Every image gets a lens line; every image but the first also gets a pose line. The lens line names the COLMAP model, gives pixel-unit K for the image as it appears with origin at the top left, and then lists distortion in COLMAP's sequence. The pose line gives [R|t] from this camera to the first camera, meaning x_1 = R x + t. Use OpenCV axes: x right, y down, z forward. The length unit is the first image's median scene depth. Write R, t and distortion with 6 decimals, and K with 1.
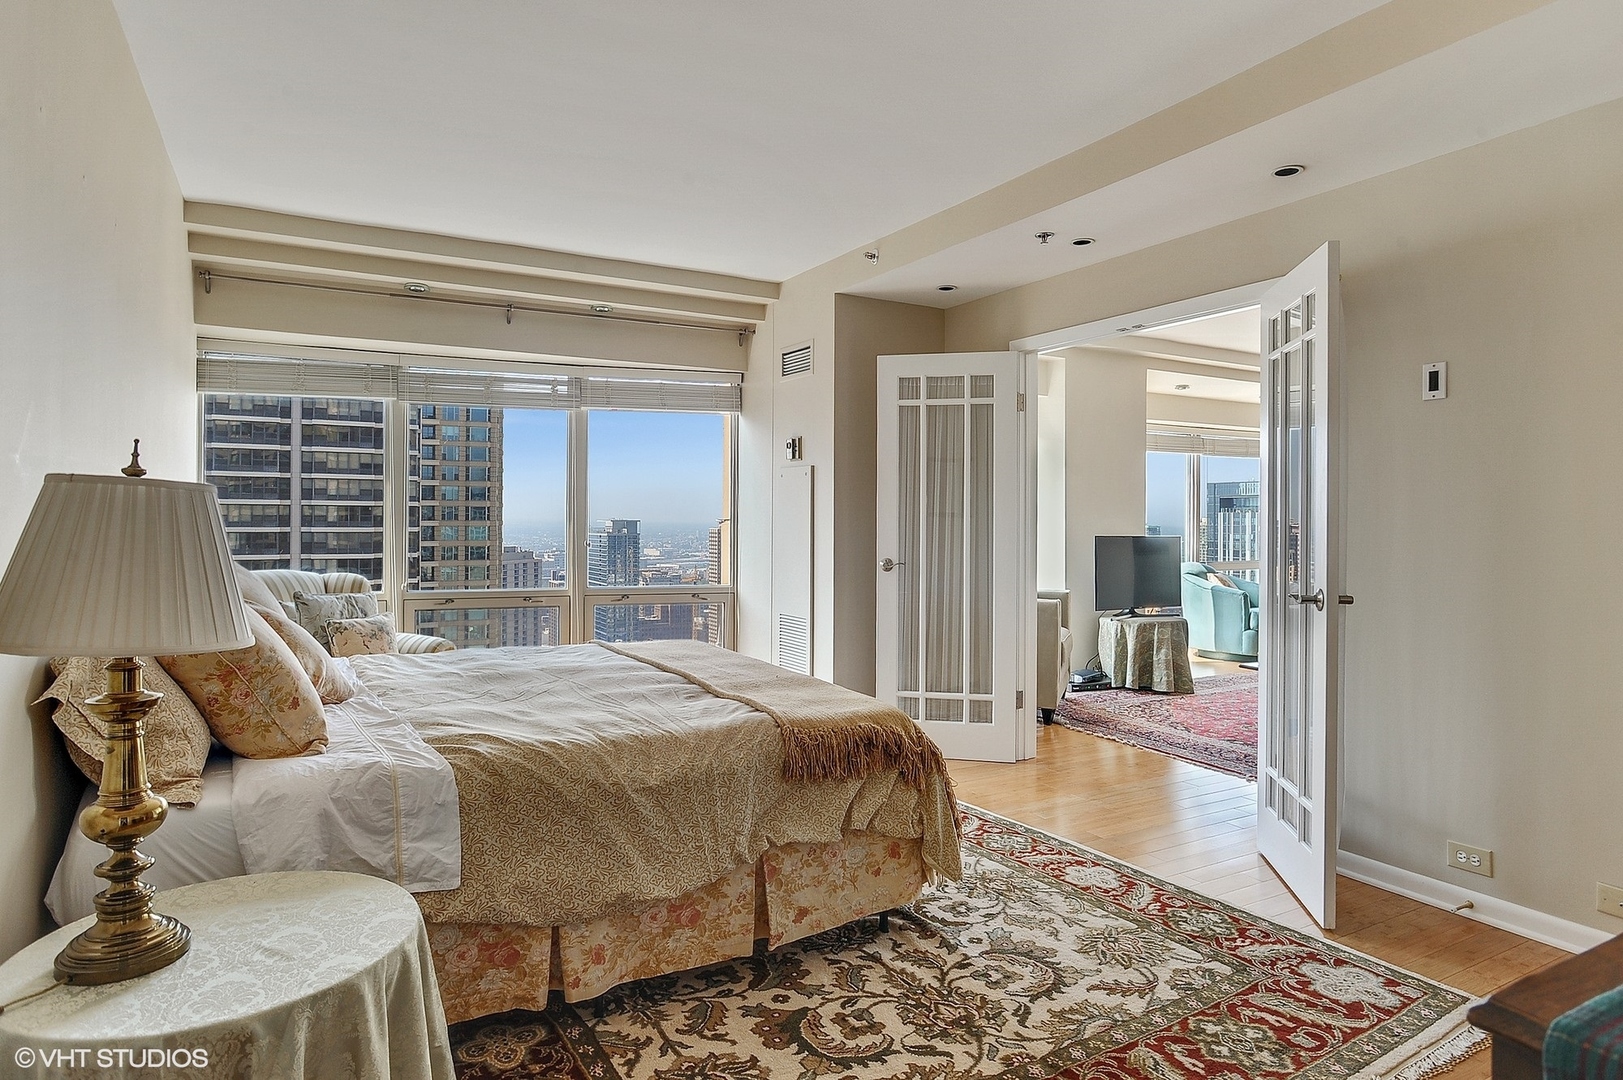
lens RADIAL K [[944.3, 0, 816.6], [0, 944.3, 511.6], [0, 0, 1]] dist [-0.030321, 0.018018]
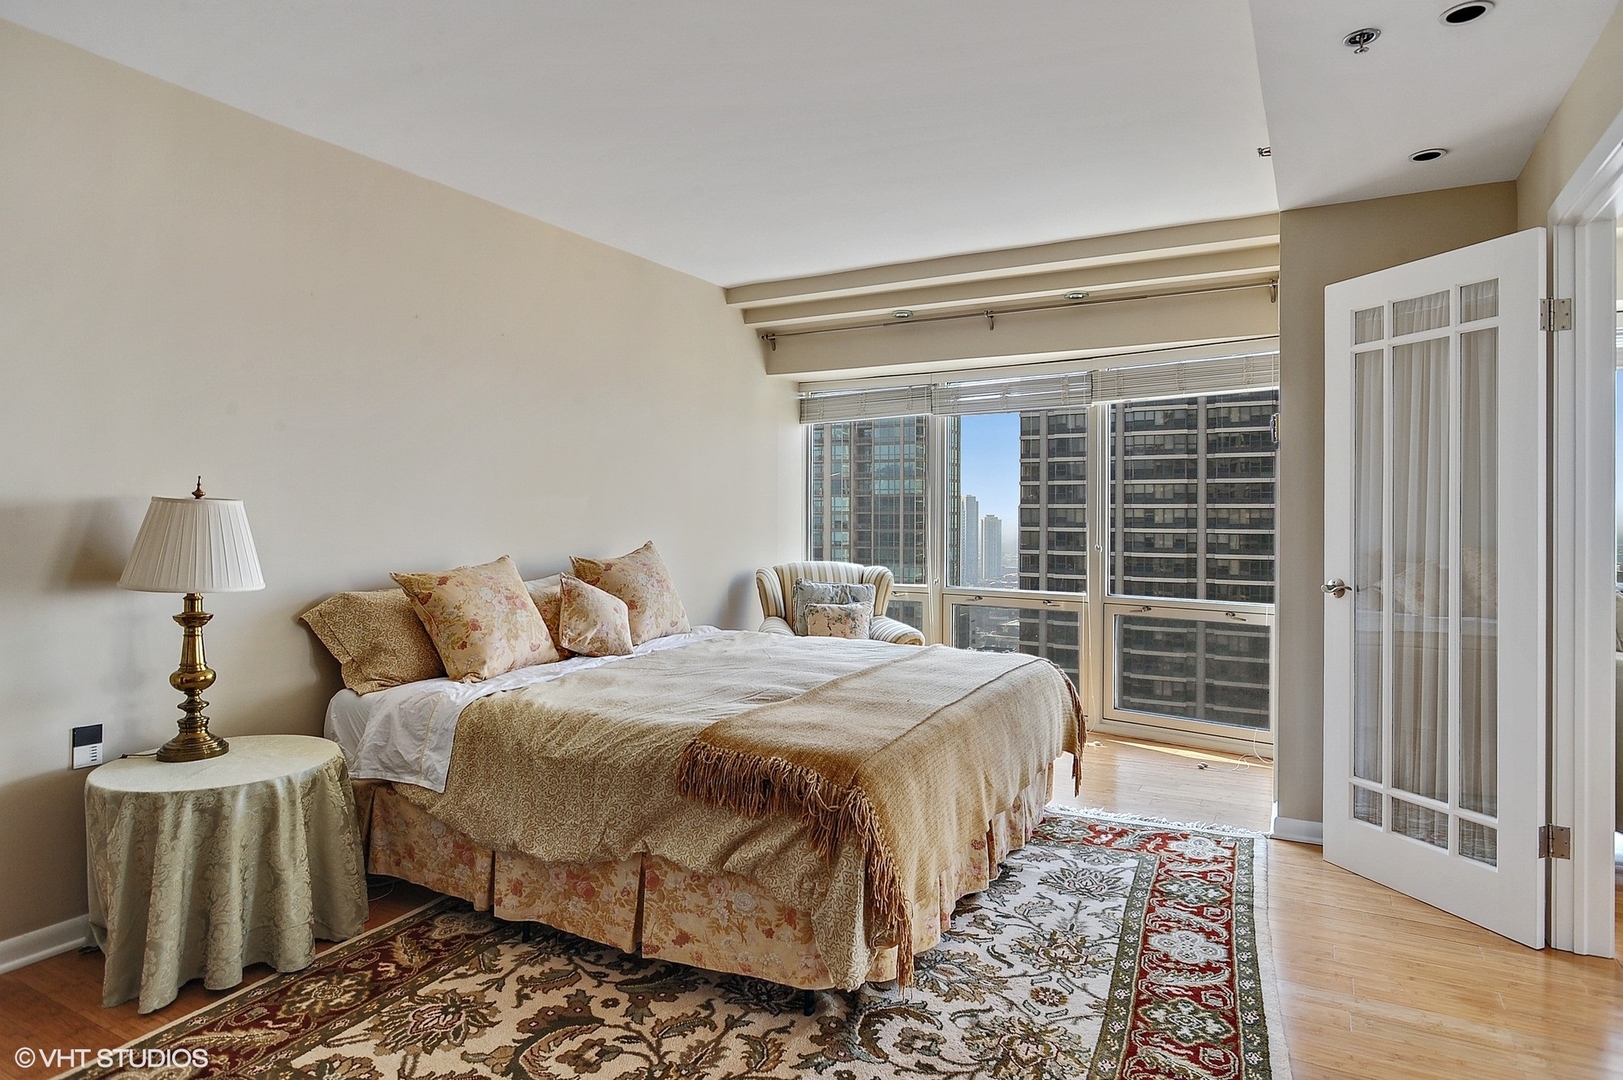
lens RADIAL K [[922.5, 0, 844.2], [0, 922.5, 517.0], [0, 0, 1]] dist [-0.013718, 0.001369]
pose [[0.526058, -0.002742, -0.850444, 0.829136], [0.004946, 0.999988, -0.000165, 0.005386], [0.850435, -0.004120, 0.526065, 0.631427]]
